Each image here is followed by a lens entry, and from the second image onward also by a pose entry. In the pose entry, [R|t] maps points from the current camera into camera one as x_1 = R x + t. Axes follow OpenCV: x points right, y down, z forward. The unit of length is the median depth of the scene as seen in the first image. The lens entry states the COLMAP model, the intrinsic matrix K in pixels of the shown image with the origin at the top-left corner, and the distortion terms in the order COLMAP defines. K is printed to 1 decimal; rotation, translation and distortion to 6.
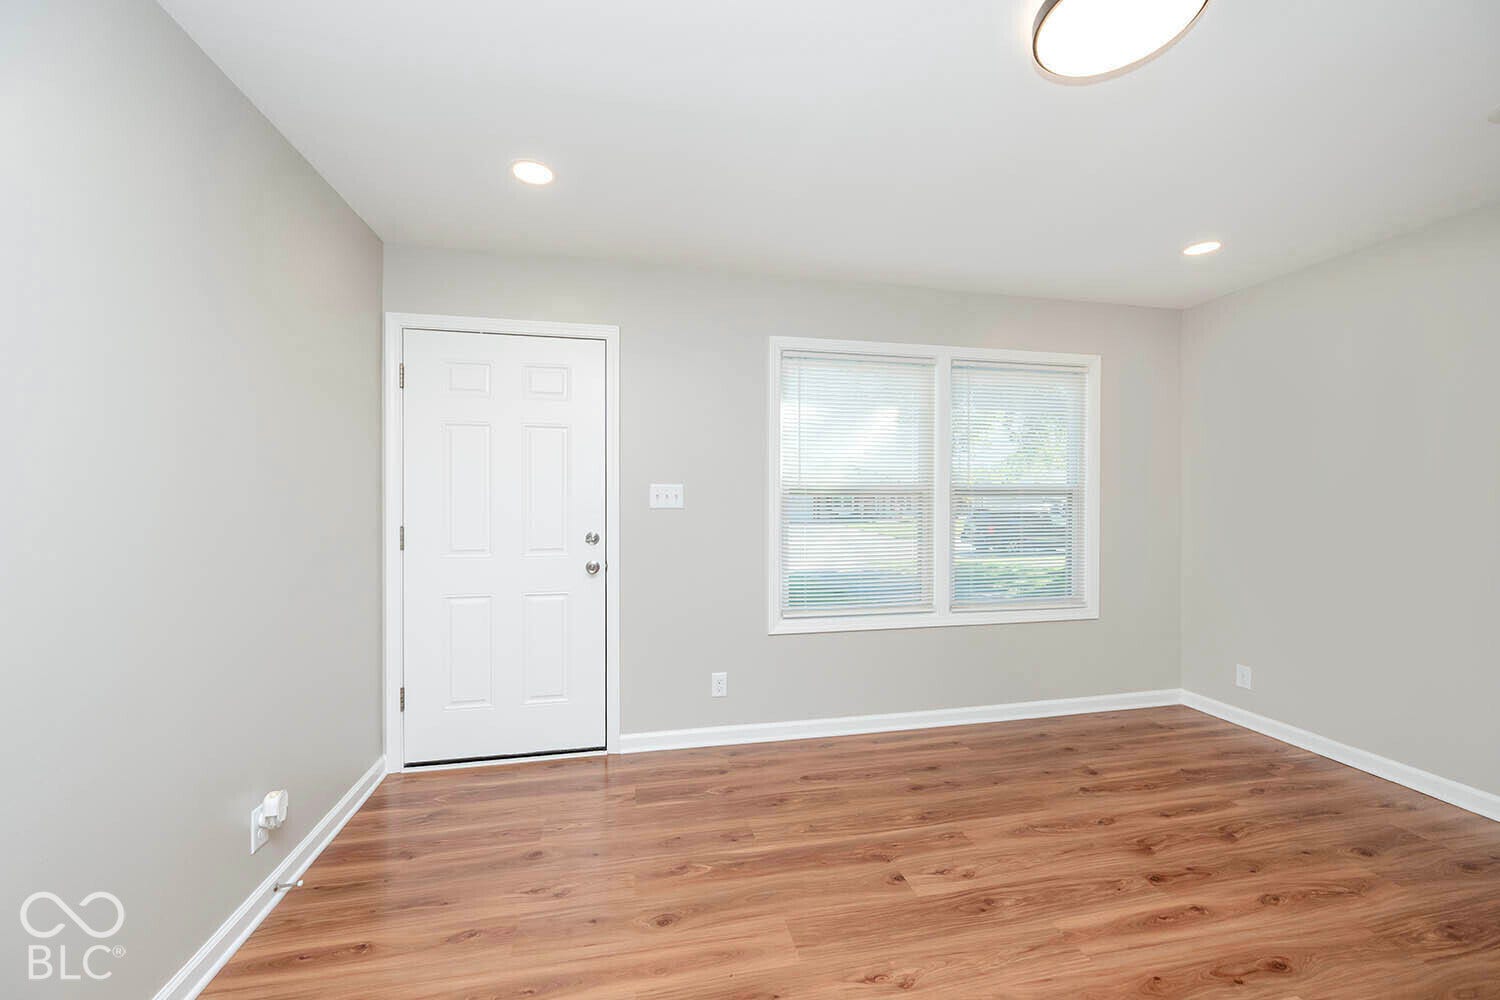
lens RADIAL K [[586.3, 0, 750.8], [0, 586.3, 502.4], [0, 0, 1]] dist [0.000541, 0.000324]
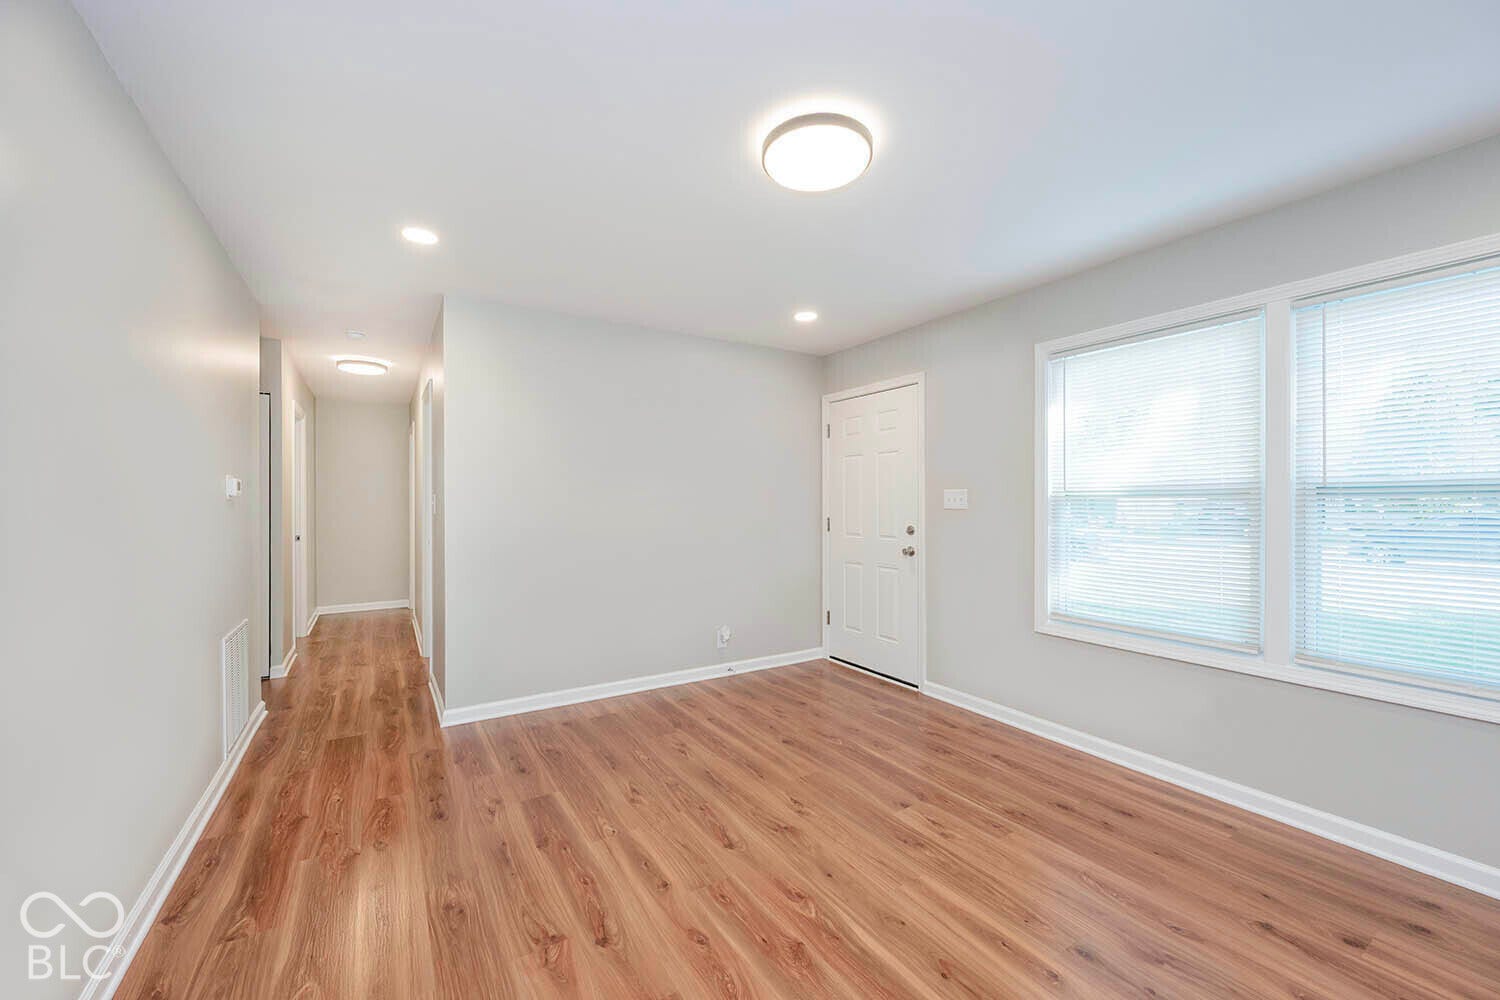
lens RADIAL K [[586.3, 0, 746.8], [0, 586.3, 503.6], [0, 0, 1]] dist [0.000541, 0.000324]
pose [[0.338845, 0.002045, -0.940840, 1.370397], [-0.001661, 0.999997, 0.001575, -0.004791], [0.940841, 0.001029, 0.338848, 0.269480]]
